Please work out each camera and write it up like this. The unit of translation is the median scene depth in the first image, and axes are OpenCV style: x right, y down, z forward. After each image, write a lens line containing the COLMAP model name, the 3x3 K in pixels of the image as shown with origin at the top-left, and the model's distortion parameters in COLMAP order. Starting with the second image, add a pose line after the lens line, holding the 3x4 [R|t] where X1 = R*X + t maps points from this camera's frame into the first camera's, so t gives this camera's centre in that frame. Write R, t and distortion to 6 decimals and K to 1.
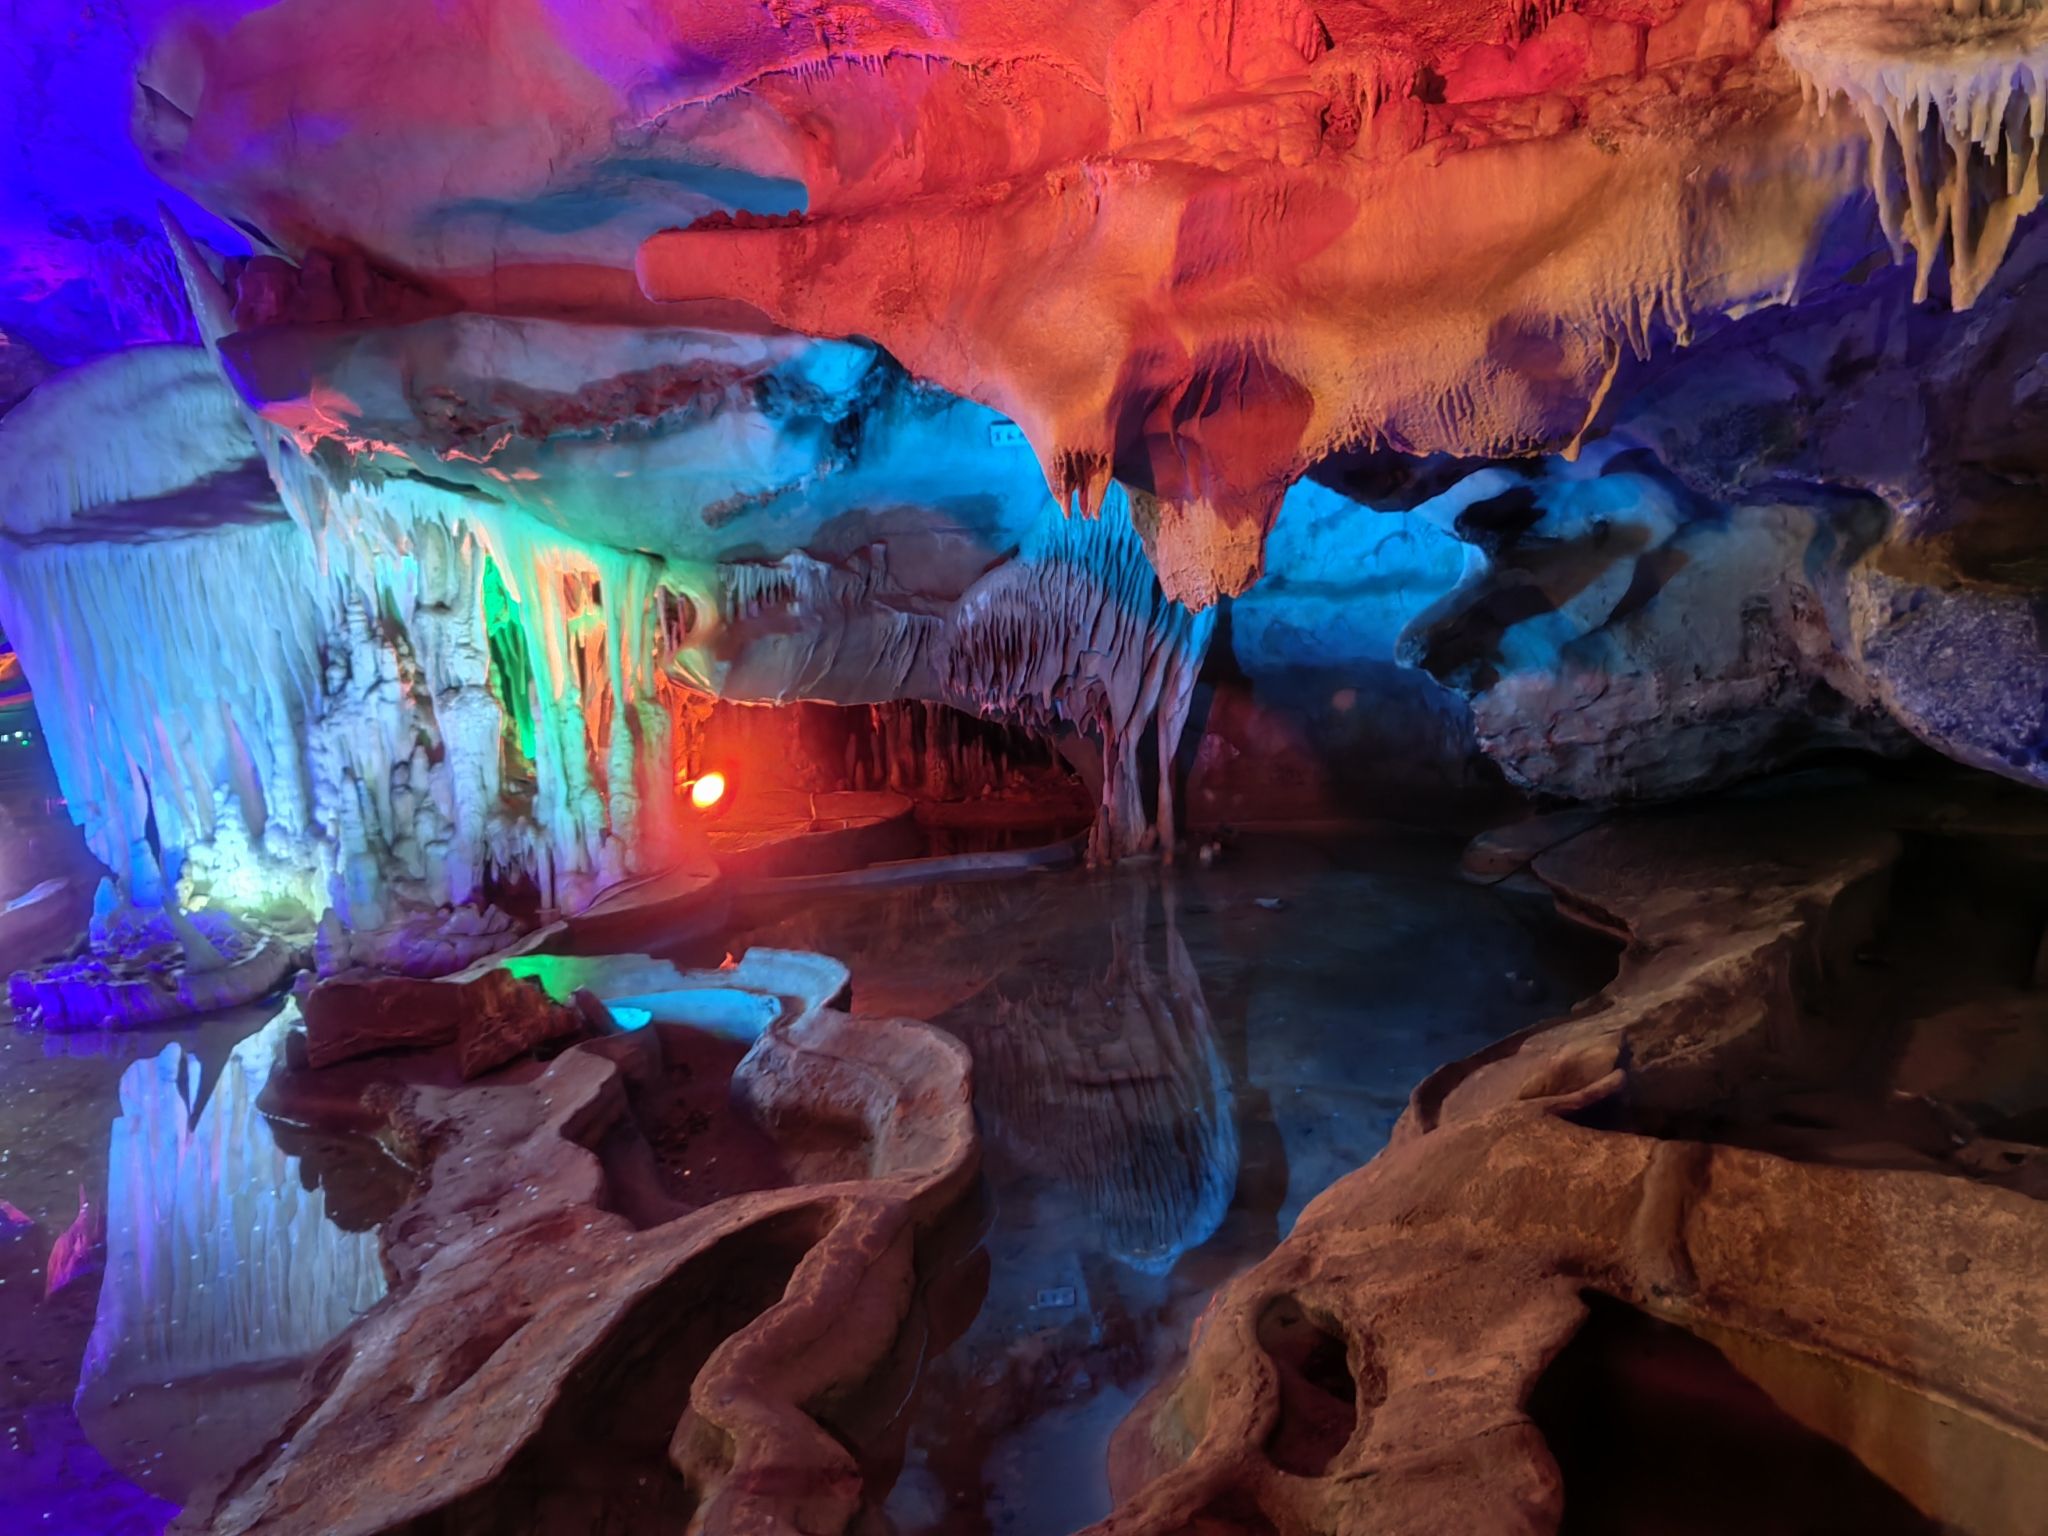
lens RADIAL K [[1610.7, 0, 1024.0], [0, 1610.7, 768.0], [0, 0, 1]] dist [-0.000920, 0.064287]
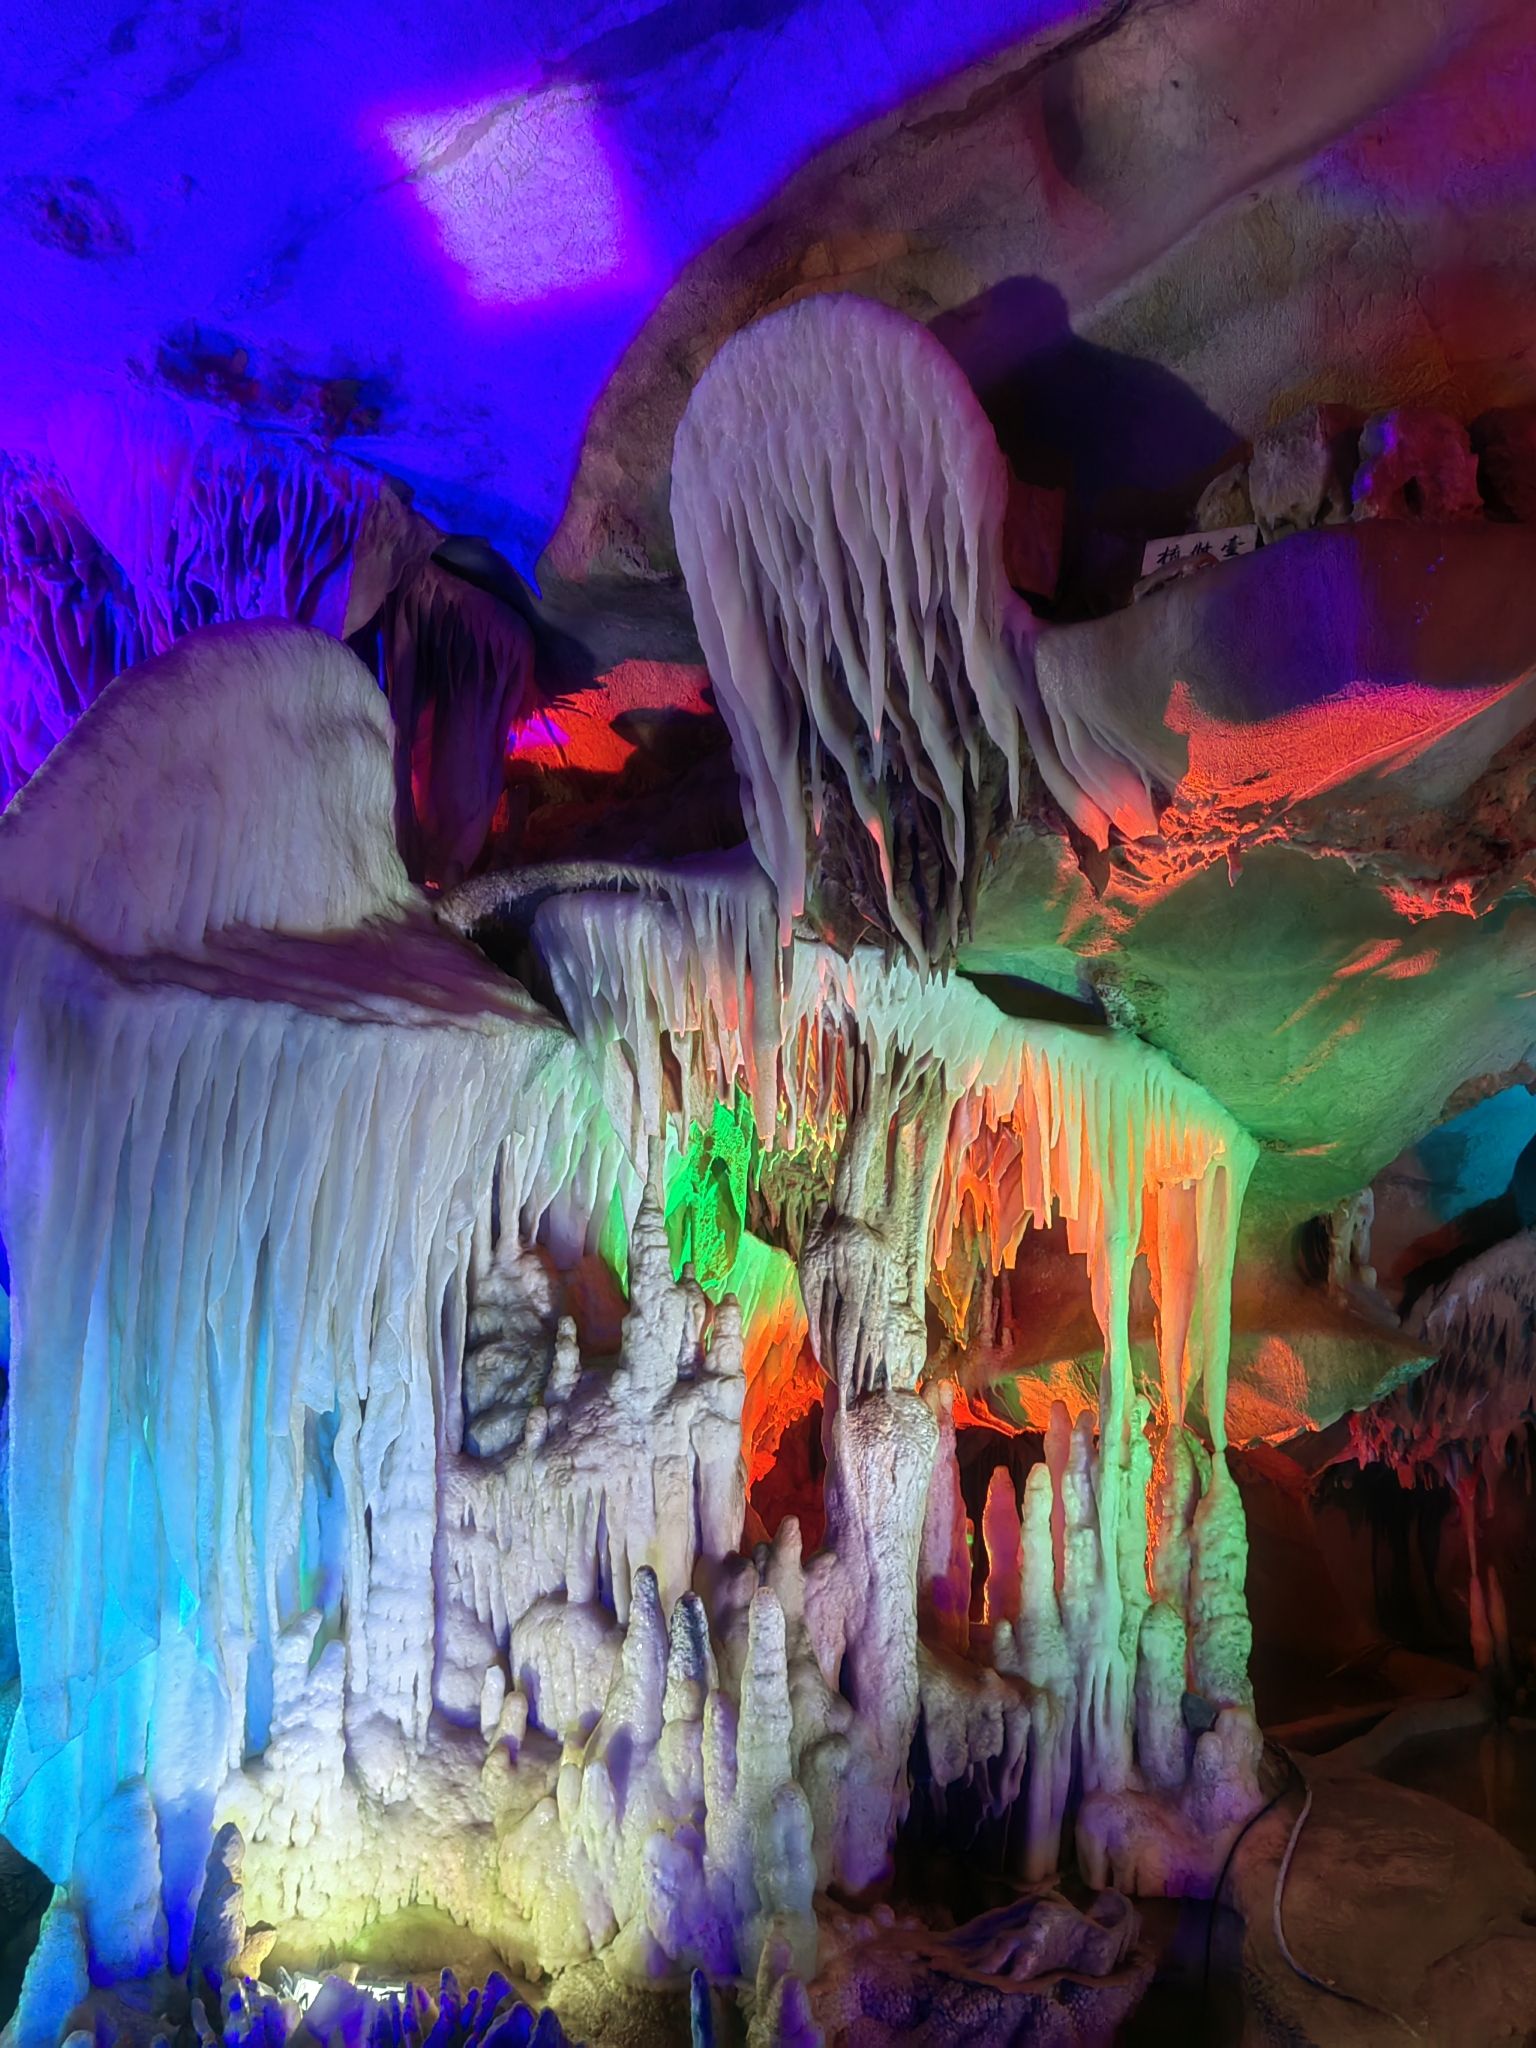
lens RADIAL K [[1610.7, 0, 768.0], [0, 1610.7, 1024.0], [0, 0, 1]] dist [-0.000920, 0.064287]
pose [[0.889350, 0.134197, 0.437090, -0.605082], [0.016014, 0.946230, -0.323099, 0.001897], [-0.456946, 0.294347, 0.839381, 0.562301]]
